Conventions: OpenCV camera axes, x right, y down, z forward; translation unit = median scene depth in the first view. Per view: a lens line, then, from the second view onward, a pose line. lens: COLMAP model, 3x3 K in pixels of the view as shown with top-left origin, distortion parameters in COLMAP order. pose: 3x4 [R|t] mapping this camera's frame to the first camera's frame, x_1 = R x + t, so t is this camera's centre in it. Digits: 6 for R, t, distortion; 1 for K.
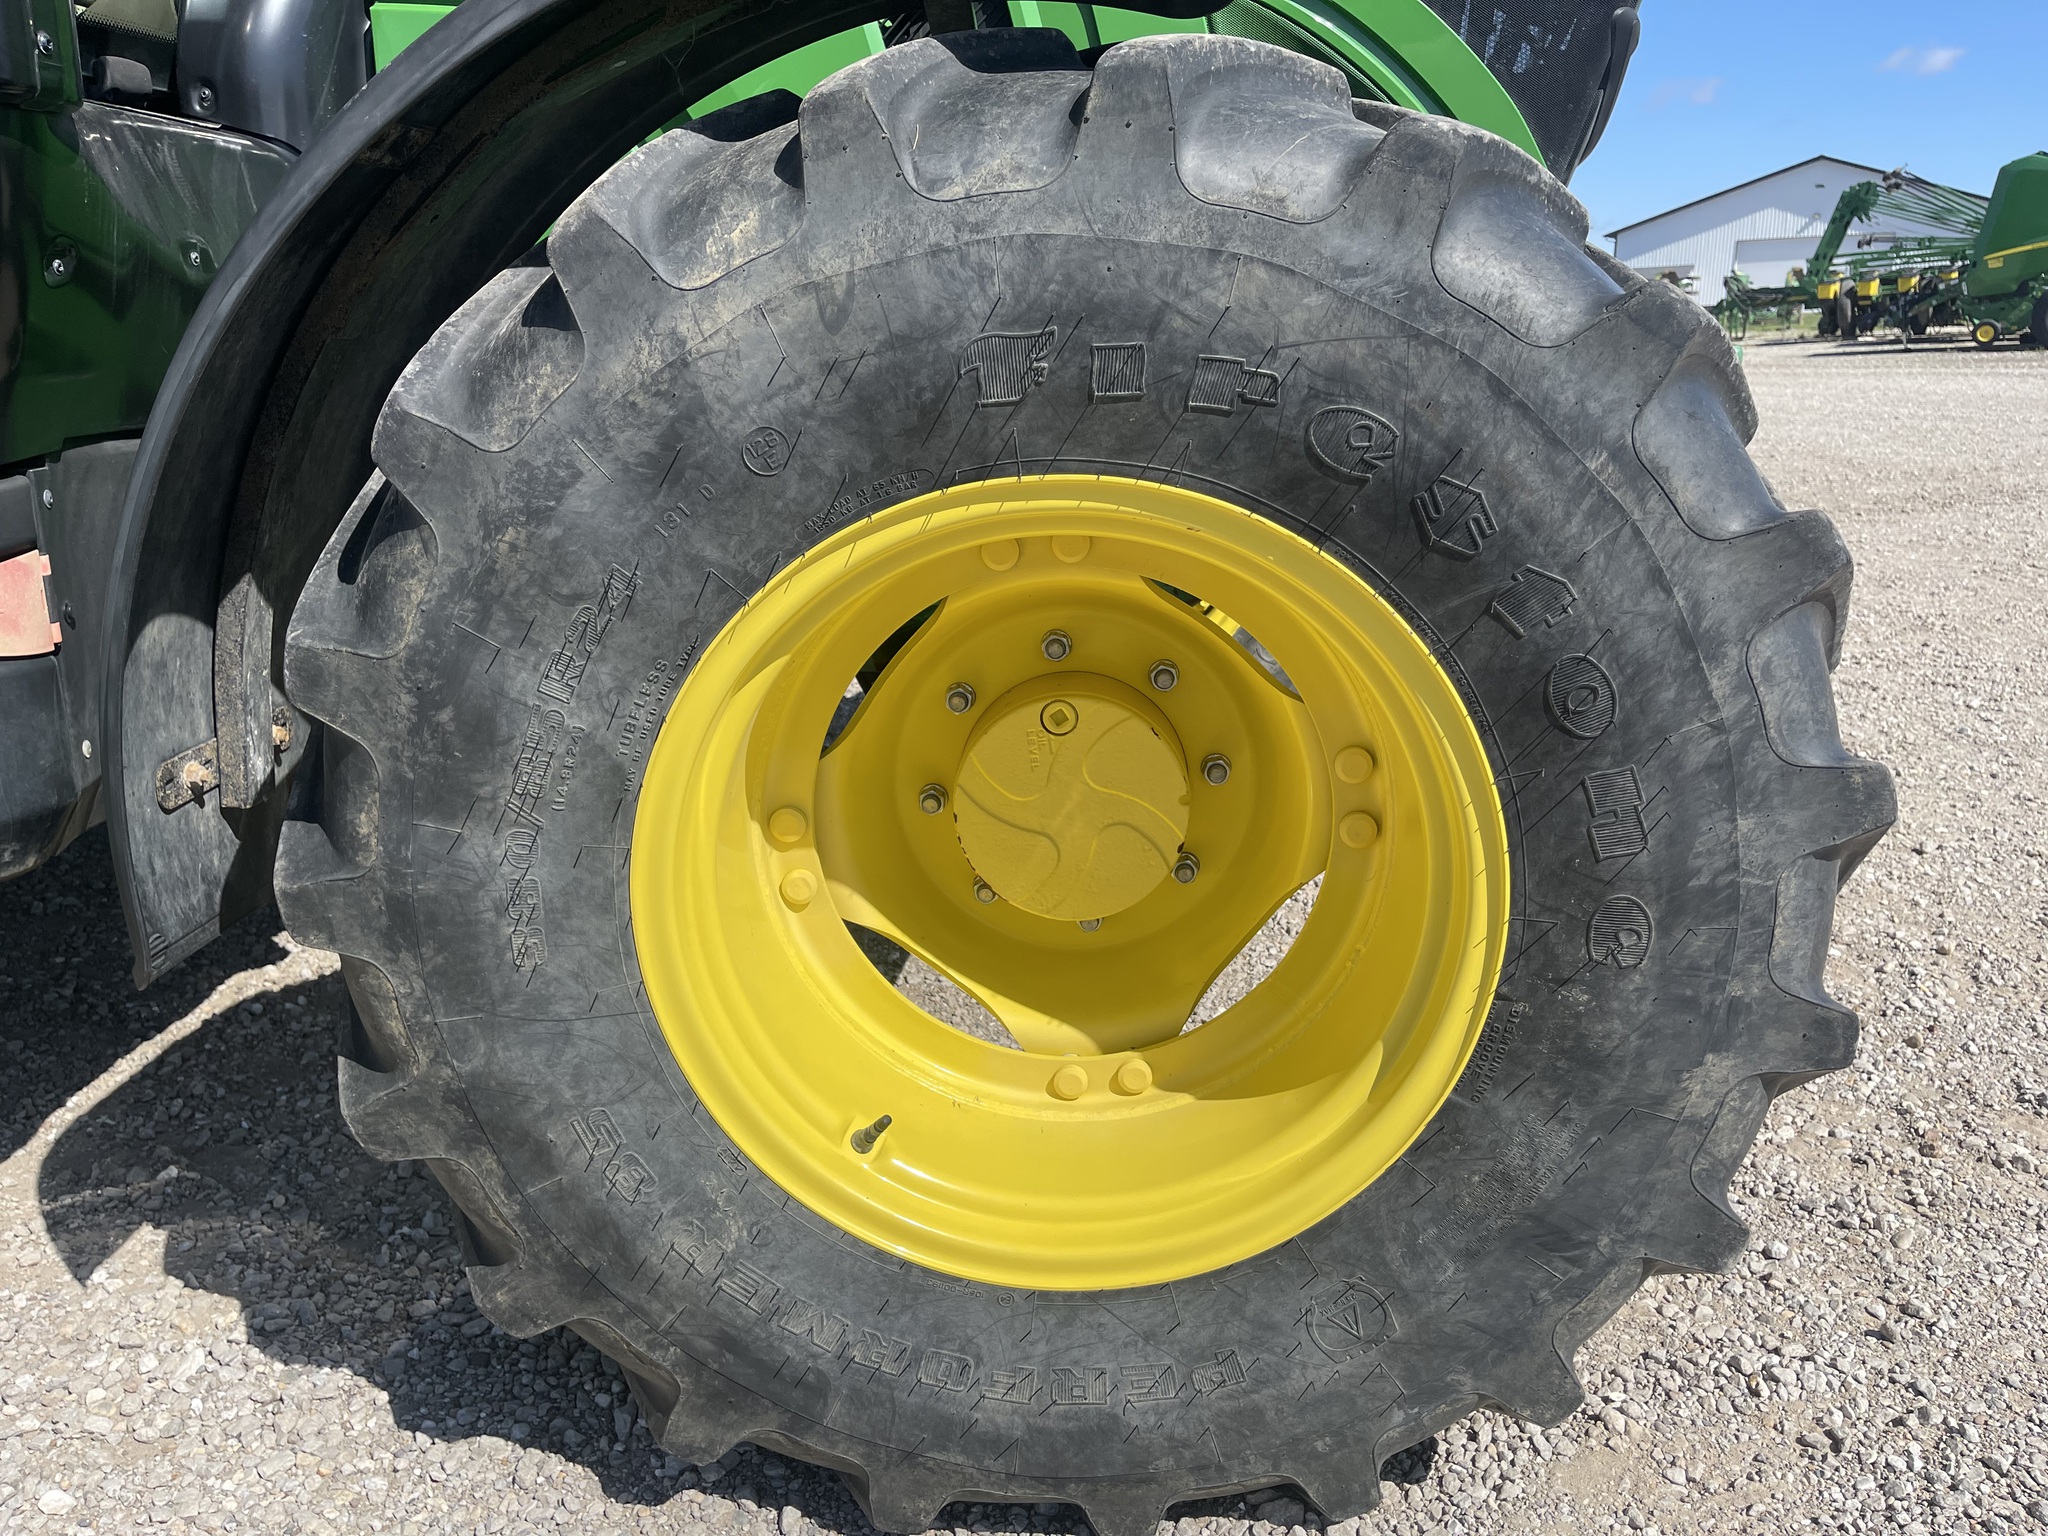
lens RADIAL K [[1554.3, 0, 1030.7], [0, 1554.3, 766.3], [0, 0, 1]] dist [0.047086, -0.059422]
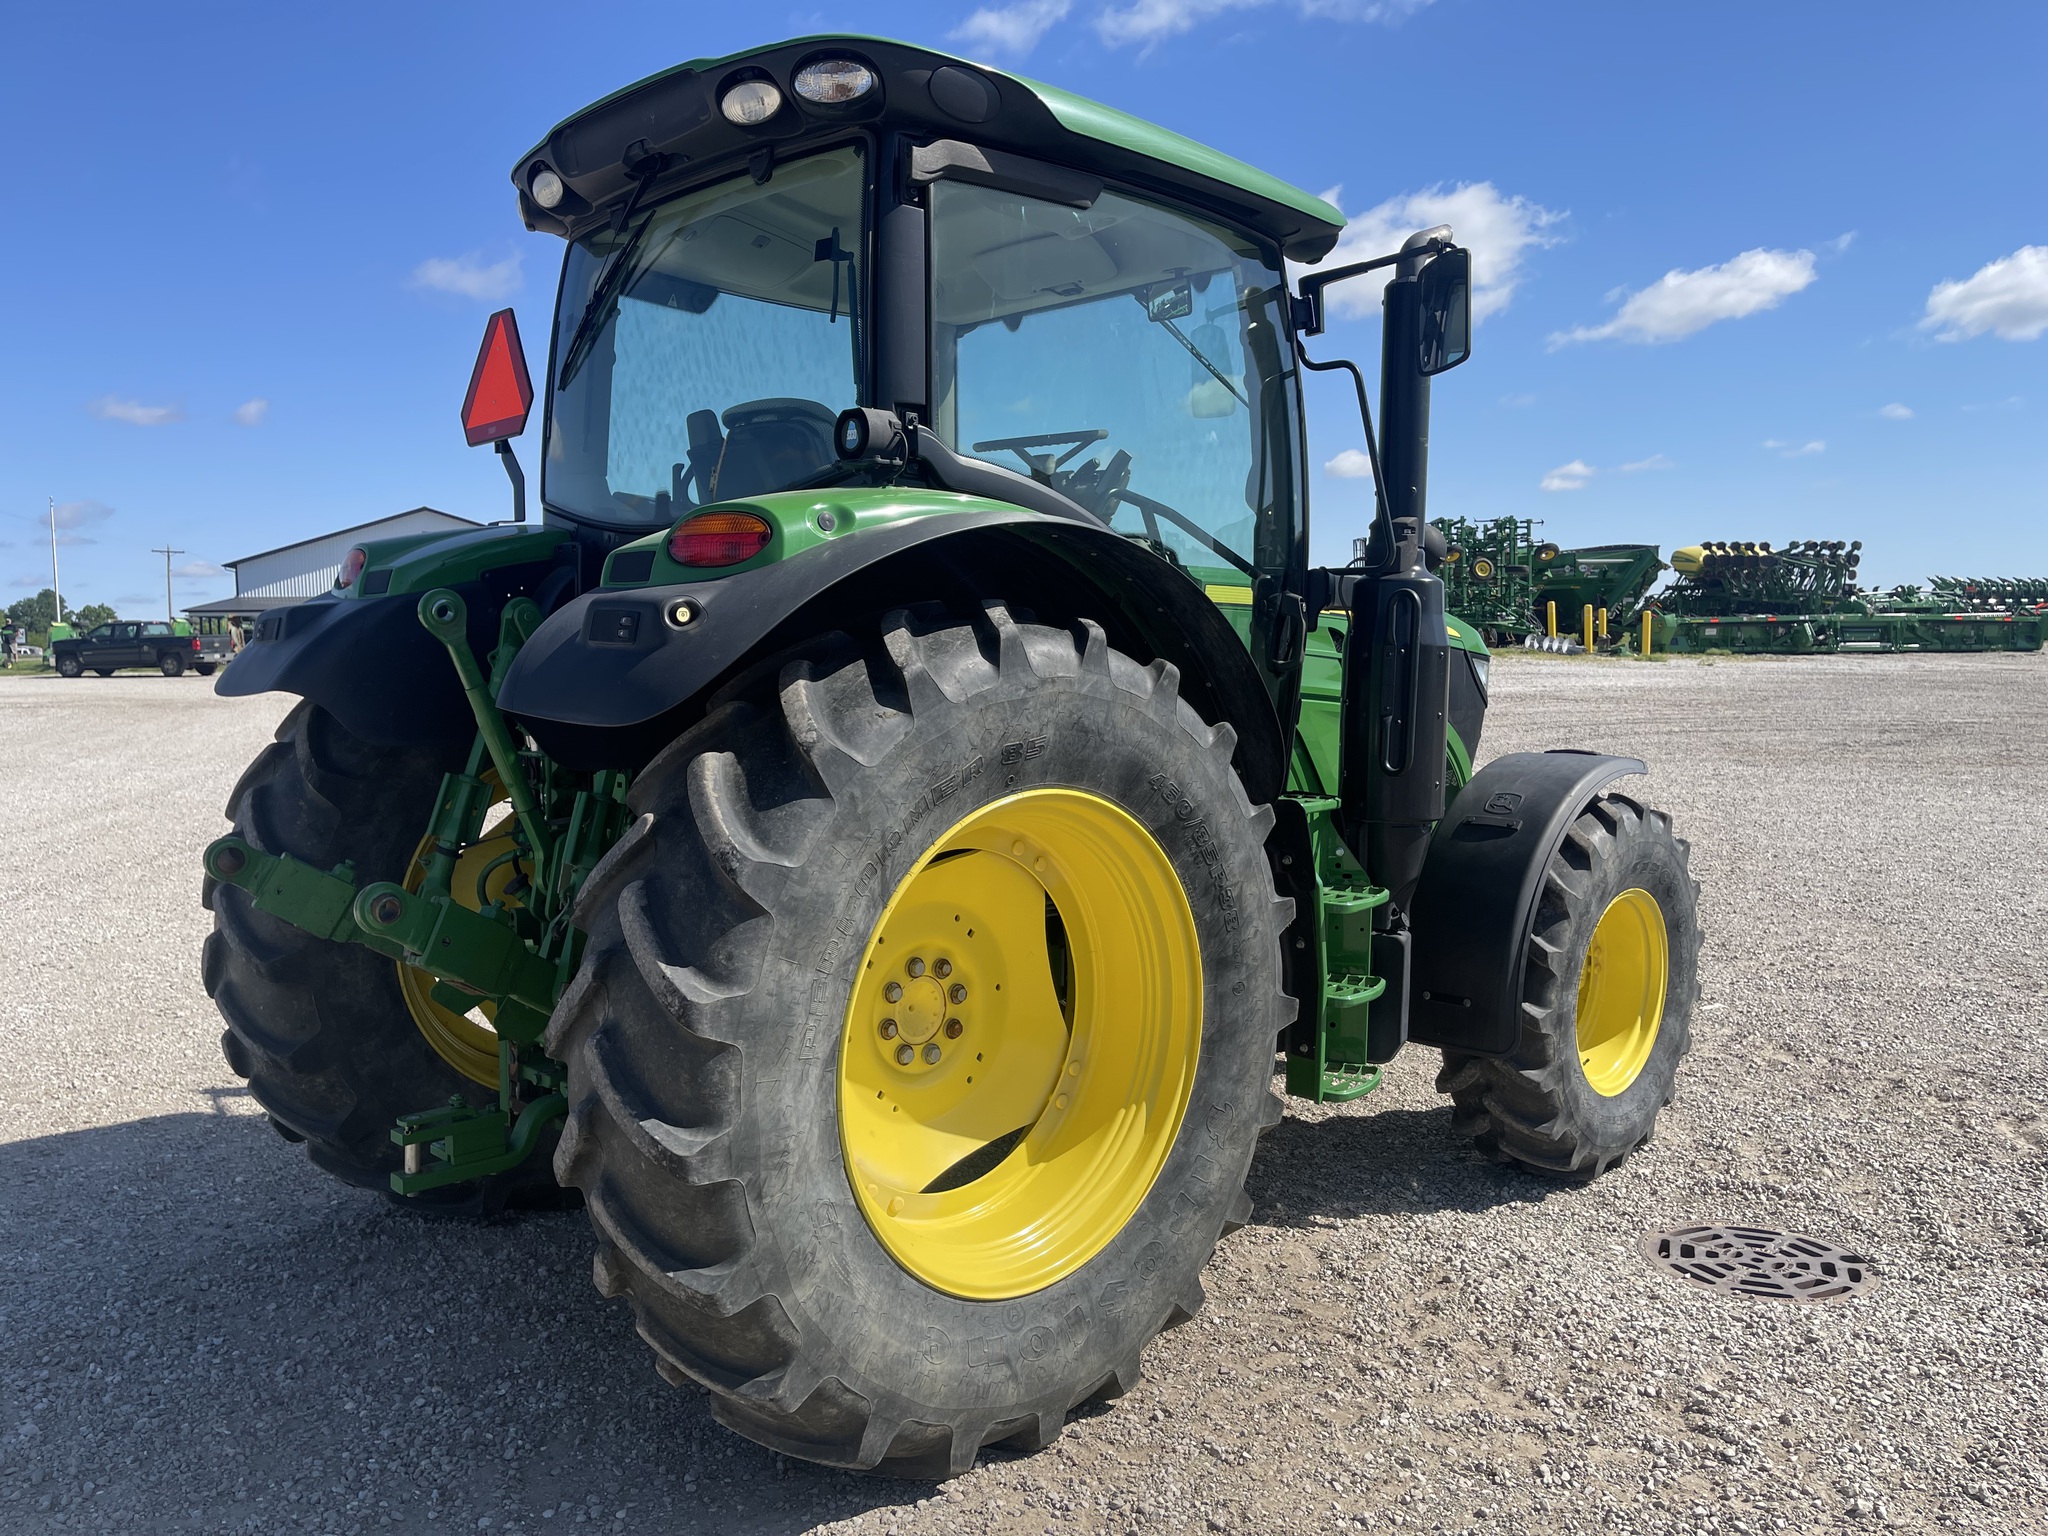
lens RADIAL K [[1550.1, 0, 1037.1], [0, 1550.1, 780.4], [0, 0, 1]] dist [0.049713, -0.058113]
pose [[0.674869, -0.061561, 0.735365, -4.042800], [0.198493, 0.974931, -0.100547, -0.345666], [-0.710741, 0.213821, 0.670170, -0.798071]]
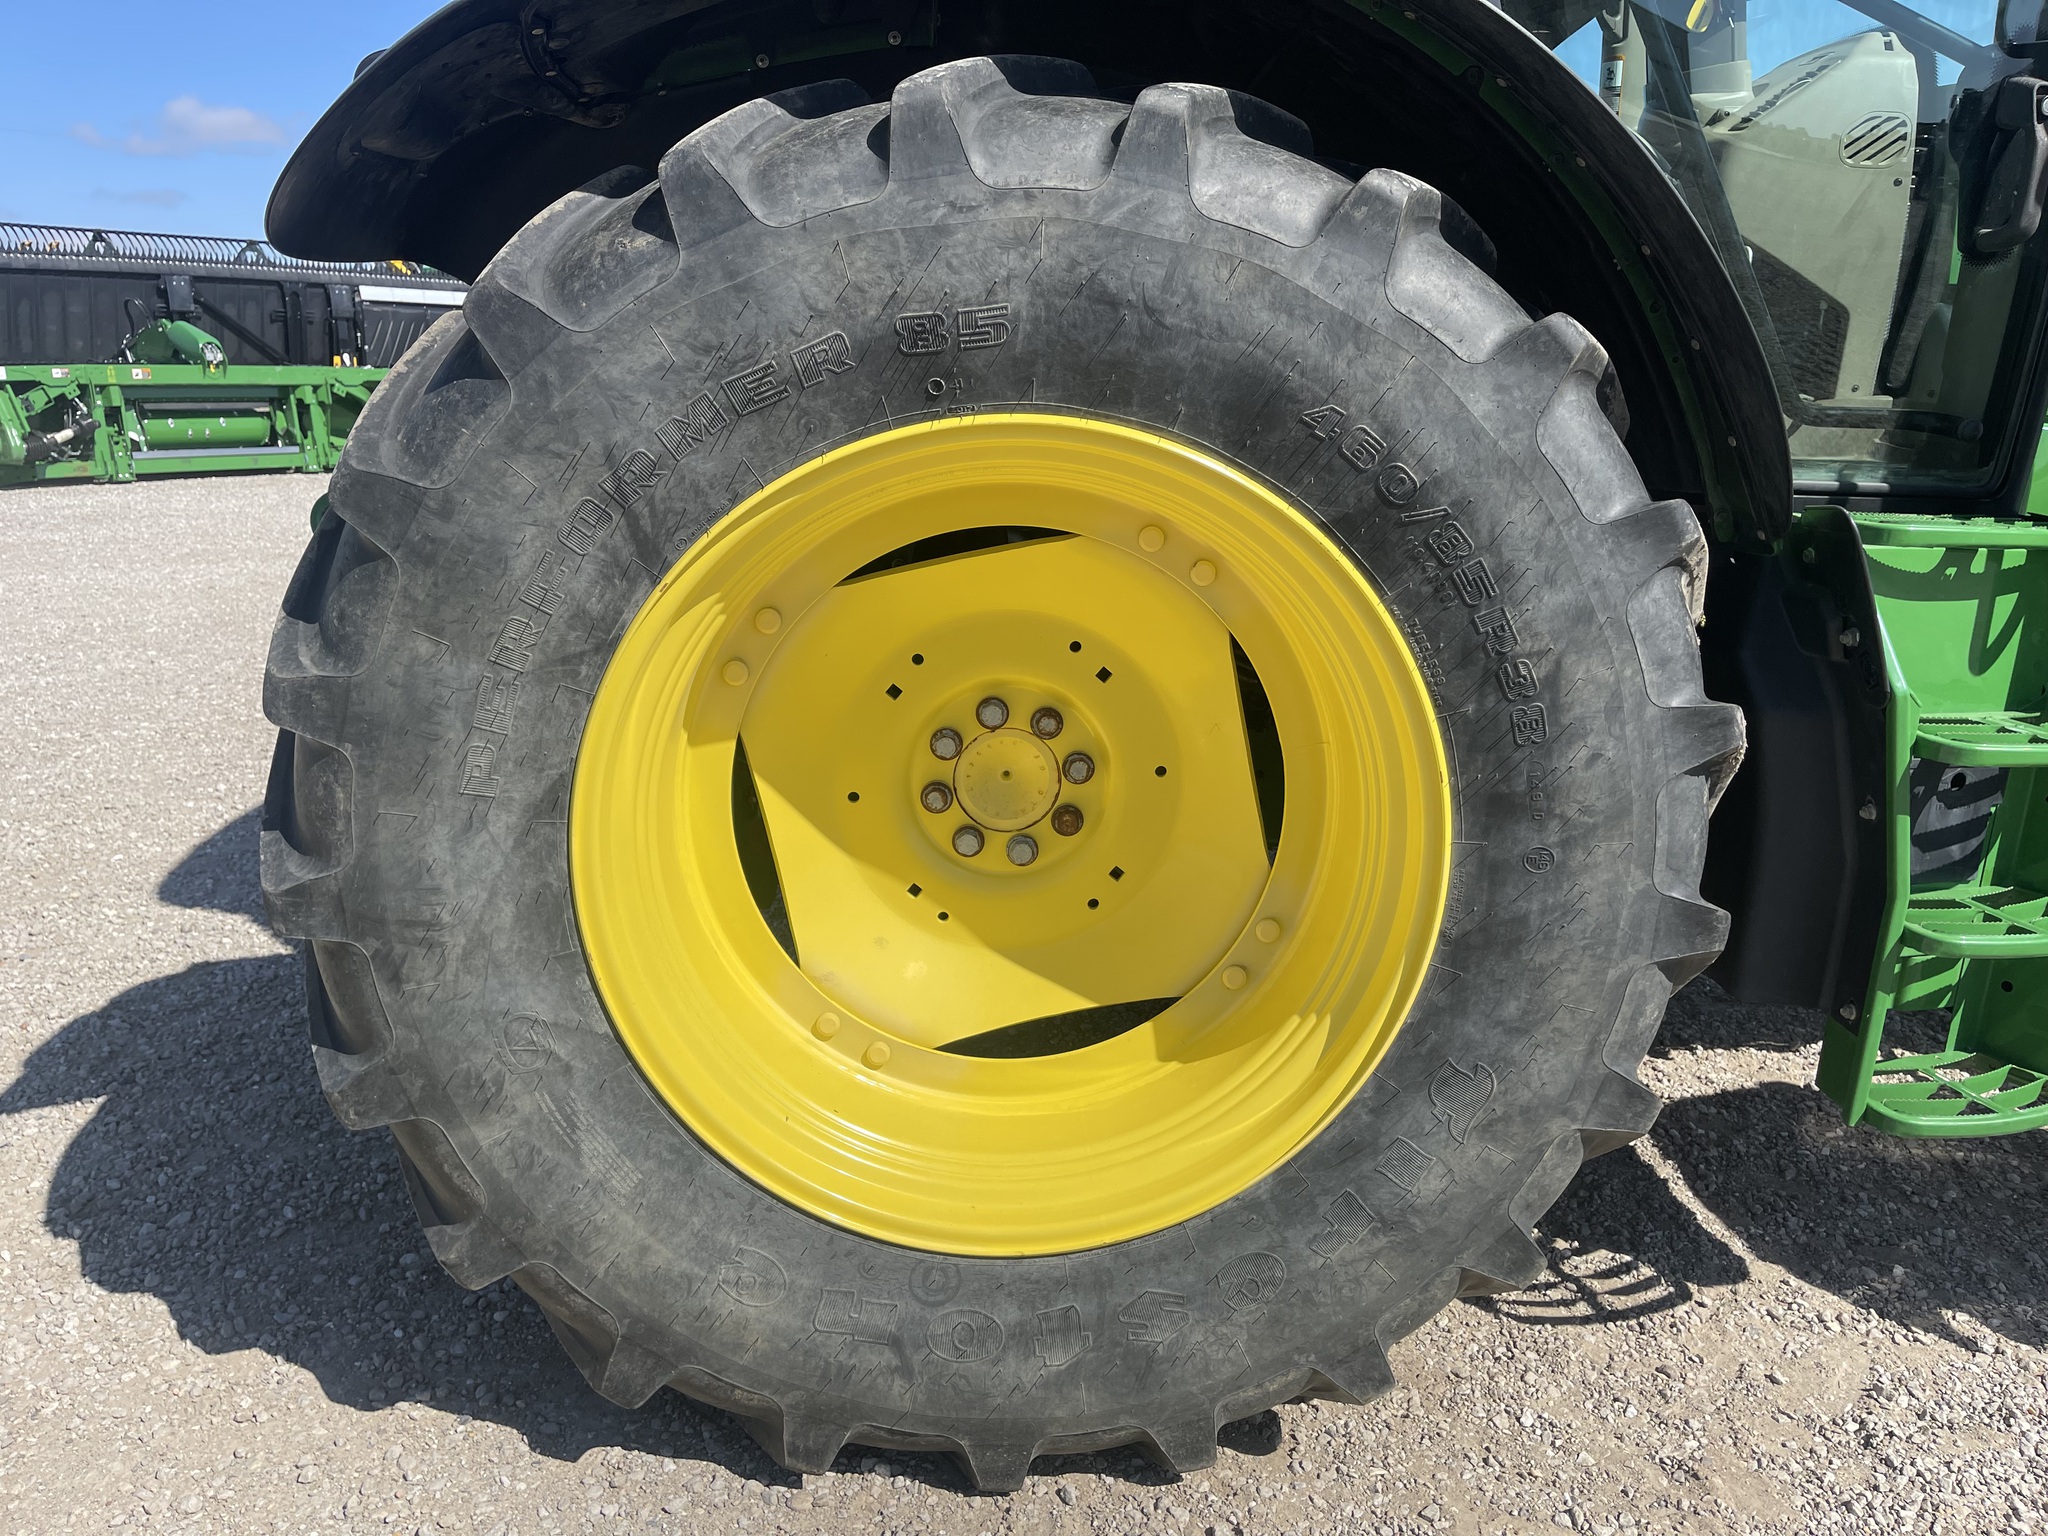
lens RADIAL K [[1537.3, 0, 1028.8], [0, 1537.3, 761.8], [0, 0, 1]] dist [0.046978, -0.059006]
pose [[0.995303, -0.000291, 0.096807, -2.269462], [0.002751, 0.999676, -0.025285, -0.238734], [-0.096768, 0.025433, 0.994982, -0.447412]]
